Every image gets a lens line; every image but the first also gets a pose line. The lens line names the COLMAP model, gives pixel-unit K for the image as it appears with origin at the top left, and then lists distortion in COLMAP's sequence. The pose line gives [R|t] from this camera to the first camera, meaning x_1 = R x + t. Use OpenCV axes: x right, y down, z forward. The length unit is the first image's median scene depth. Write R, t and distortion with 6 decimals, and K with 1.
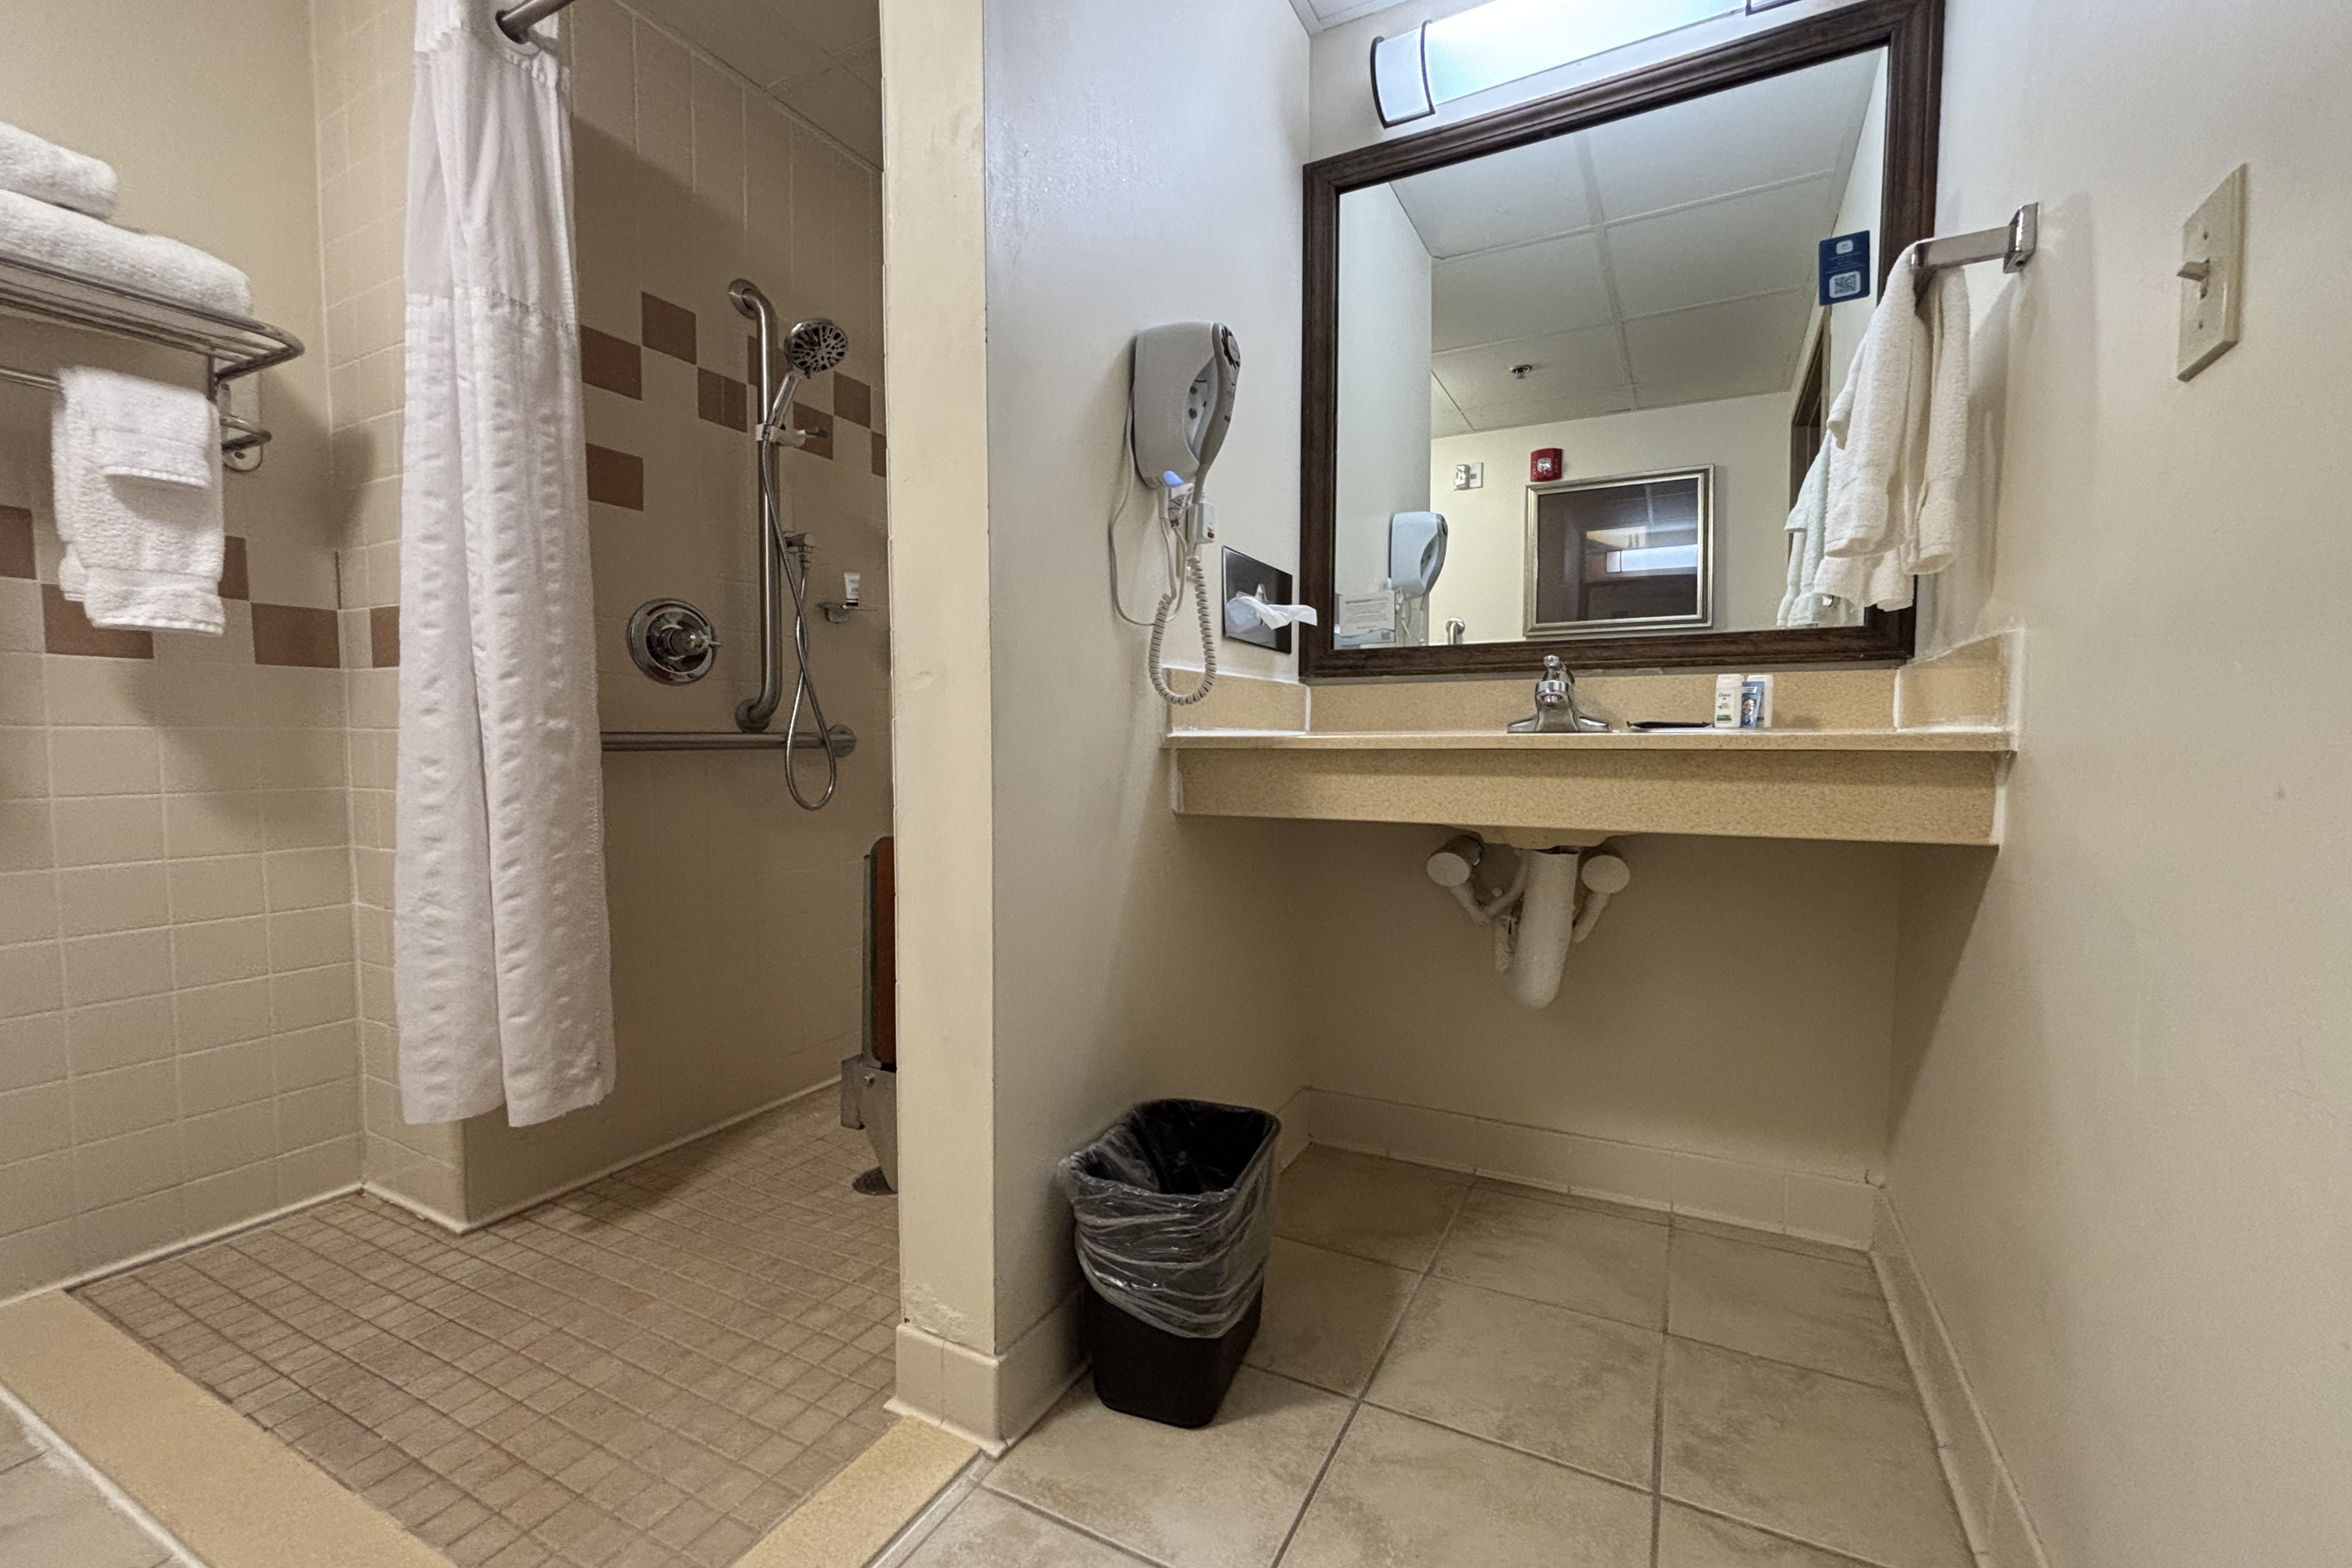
lens RADIAL K [[933.5, 0, 1164.9], [0, 933.5, 790.0], [0, 0, 1]] dist [-0.000392, 0.001009]
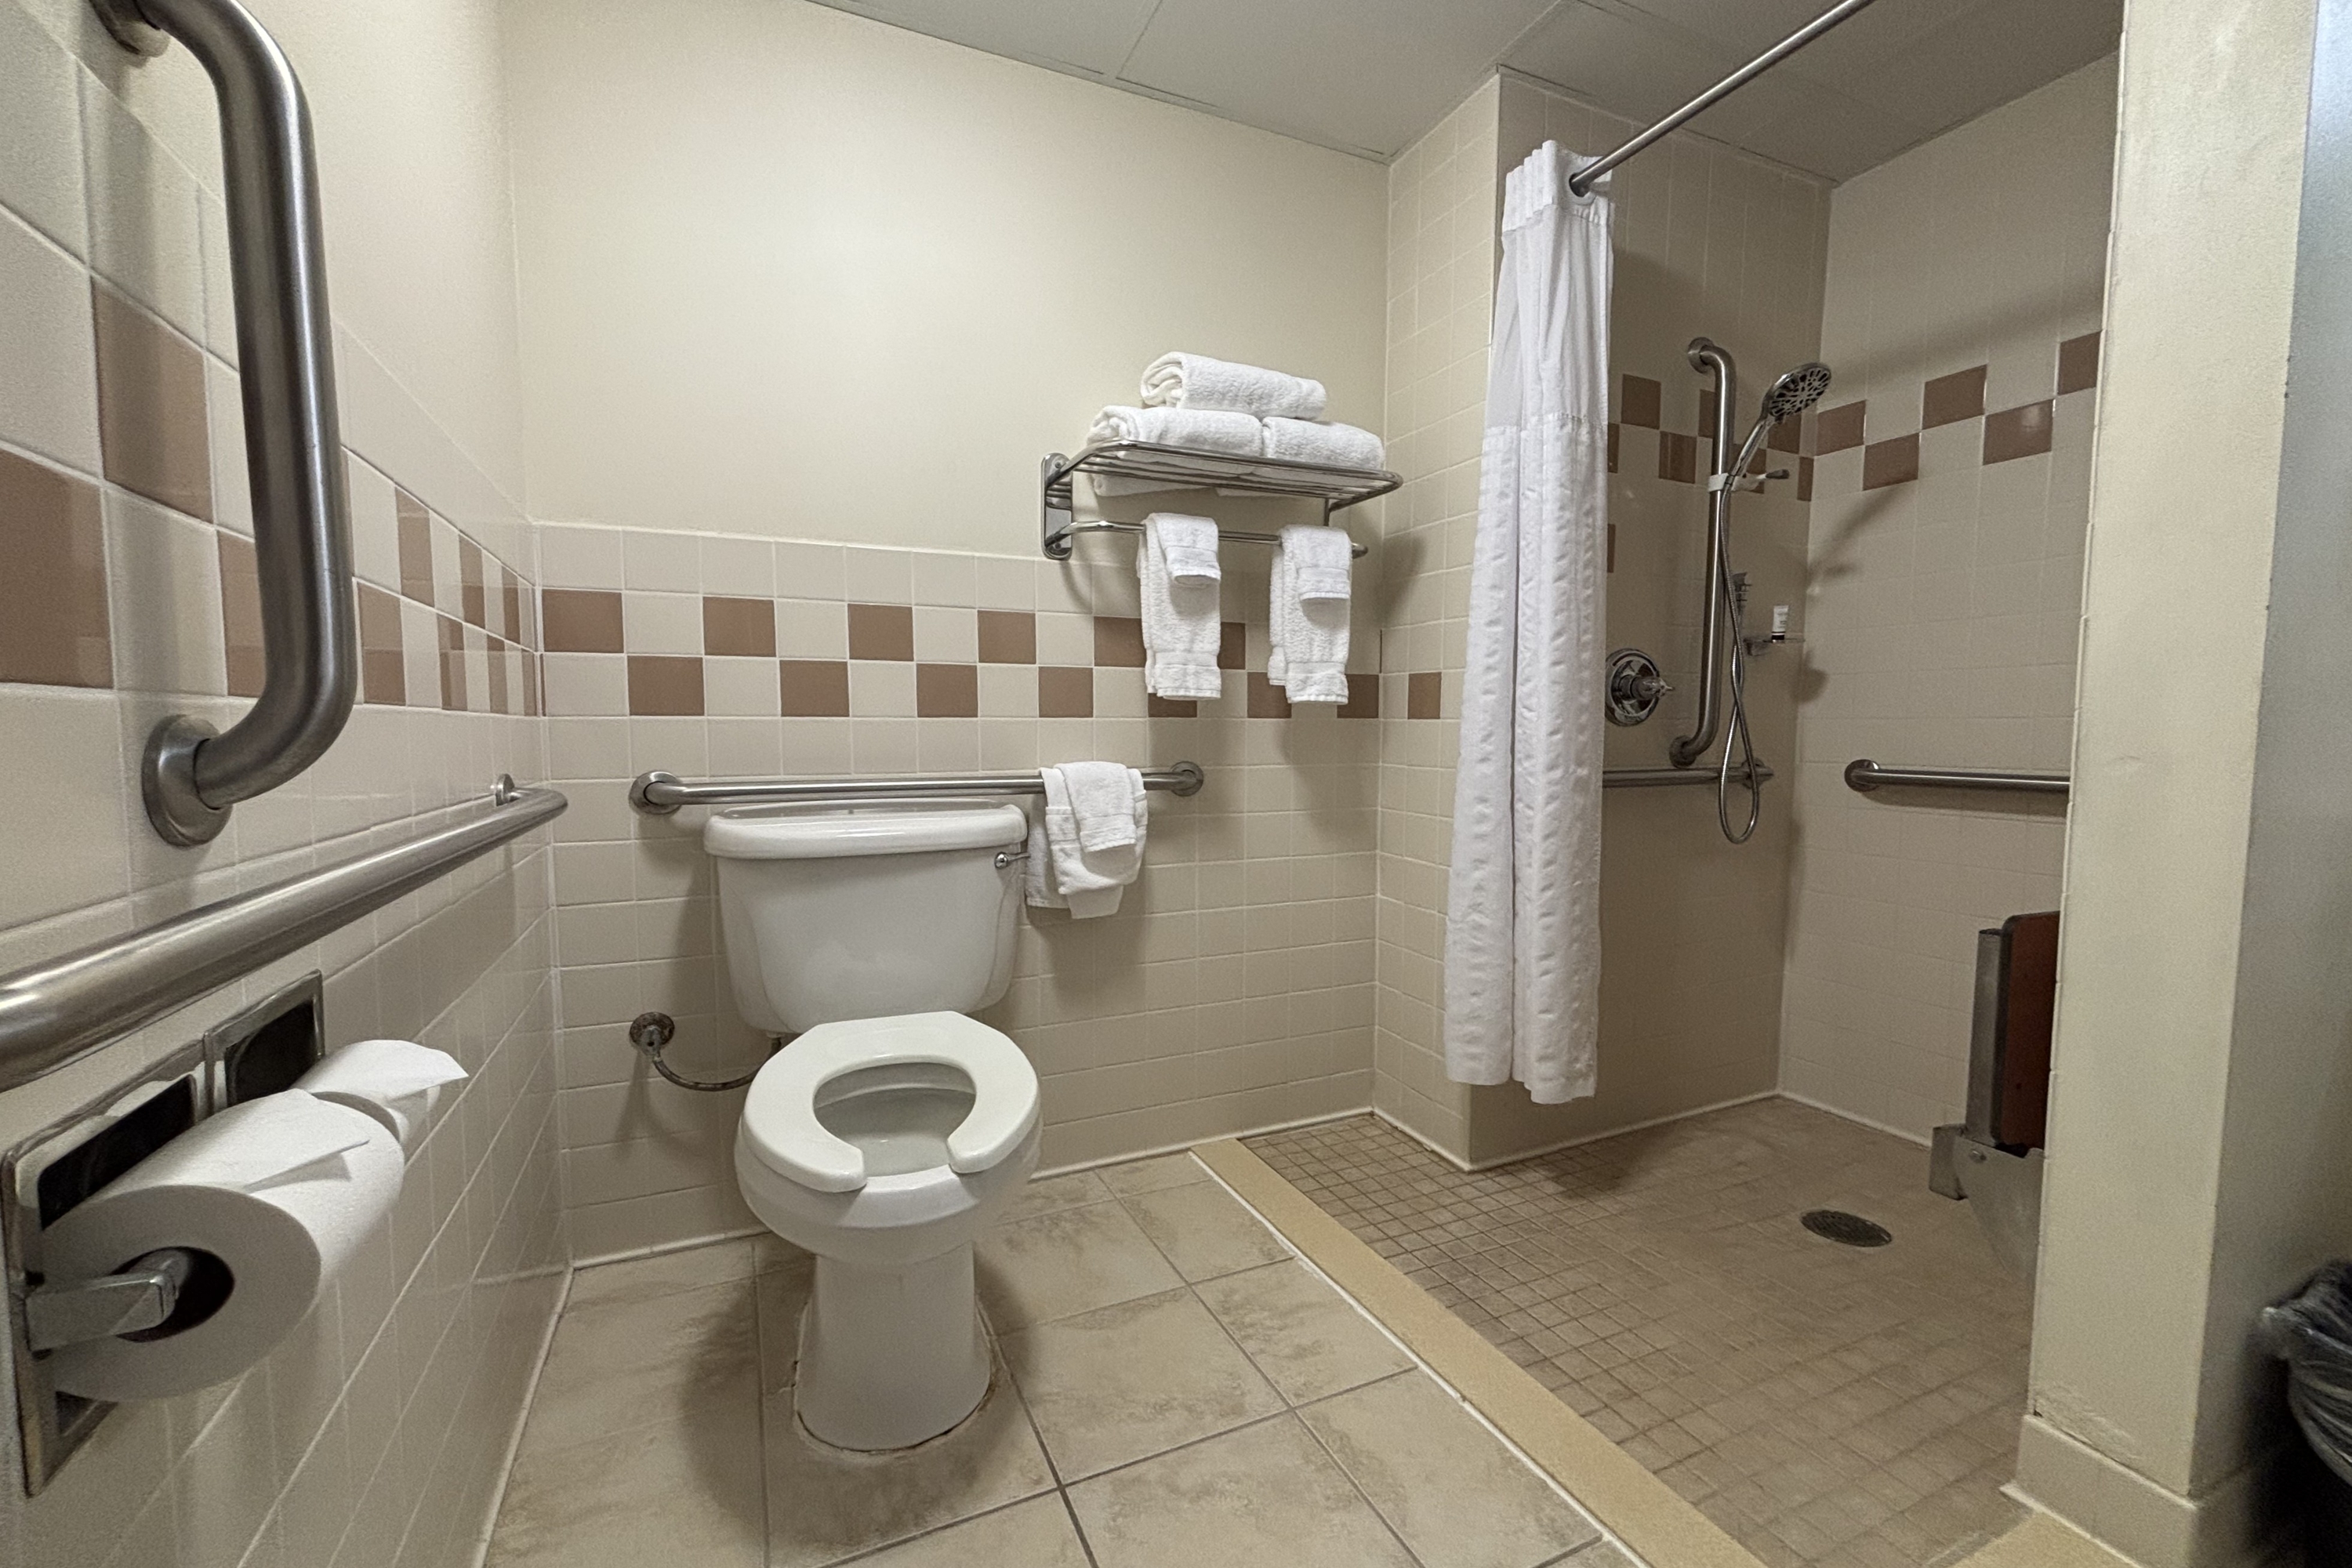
lens RADIAL K [[933.5, 0, 1167.9], [0, 933.5, 782.6], [0, 0, 1]] dist [-0.000392, 0.001009]
pose [[0.811049, 0.042044, -0.583465, -0.395559], [-0.029454, 0.999084, 0.031051, -0.079936], [0.584236, -0.007998, 0.811545, -0.268346]]
